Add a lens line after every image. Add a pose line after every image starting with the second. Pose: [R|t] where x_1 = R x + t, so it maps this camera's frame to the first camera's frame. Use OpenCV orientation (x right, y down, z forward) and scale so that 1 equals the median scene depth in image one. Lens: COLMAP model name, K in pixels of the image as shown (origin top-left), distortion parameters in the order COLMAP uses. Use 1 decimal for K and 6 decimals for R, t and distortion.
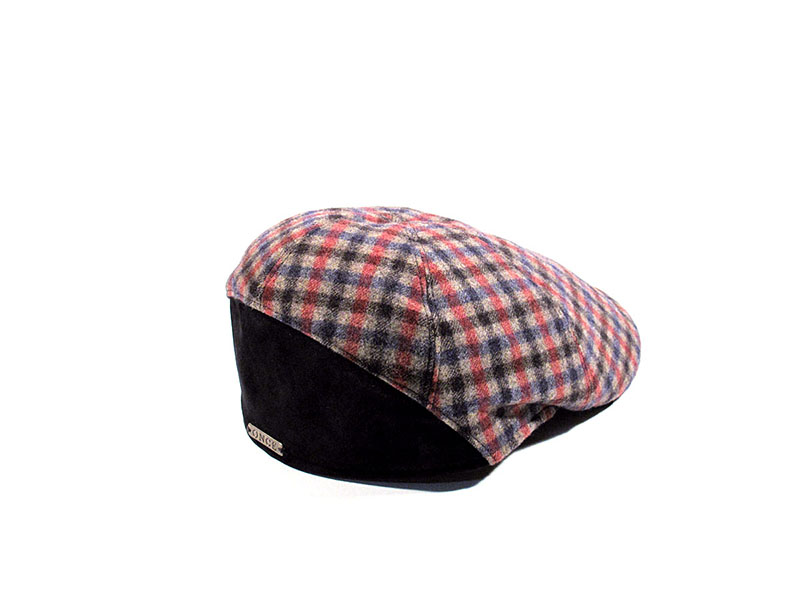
lens RADIAL K [[1155.8, 0, 400.0], [0, 1155.8, 300.0], [0, 0, 1]] dist [-0.127575, 0.046442]
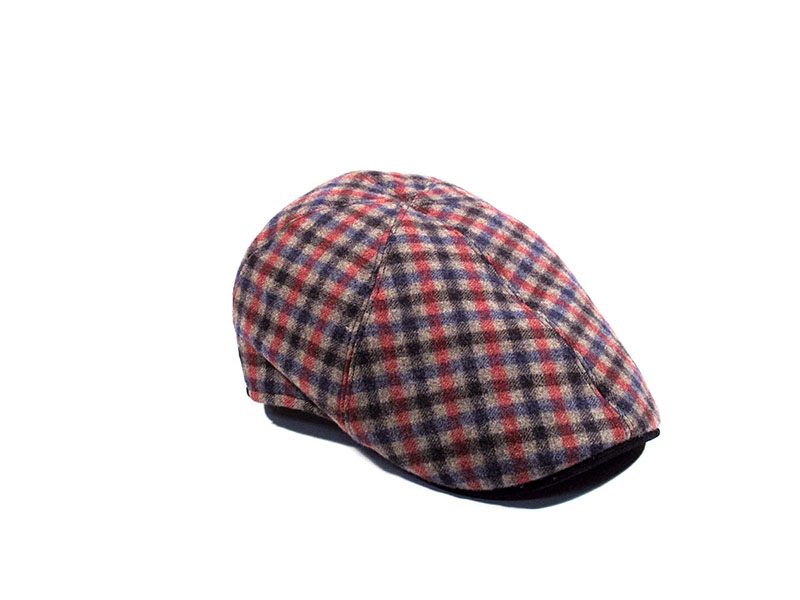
lens RADIAL K [[1155.8, 0, 400.0], [0, 1155.8, 300.0], [0, 0, 1]] dist [-0.127575, 0.046442]
pose [[0.048427, 0.368248, -0.928466, 1.109046], [-0.358804, 0.873923, 0.327901, -0.365764], [0.932156, 0.317258, 0.174450, 0.924025]]
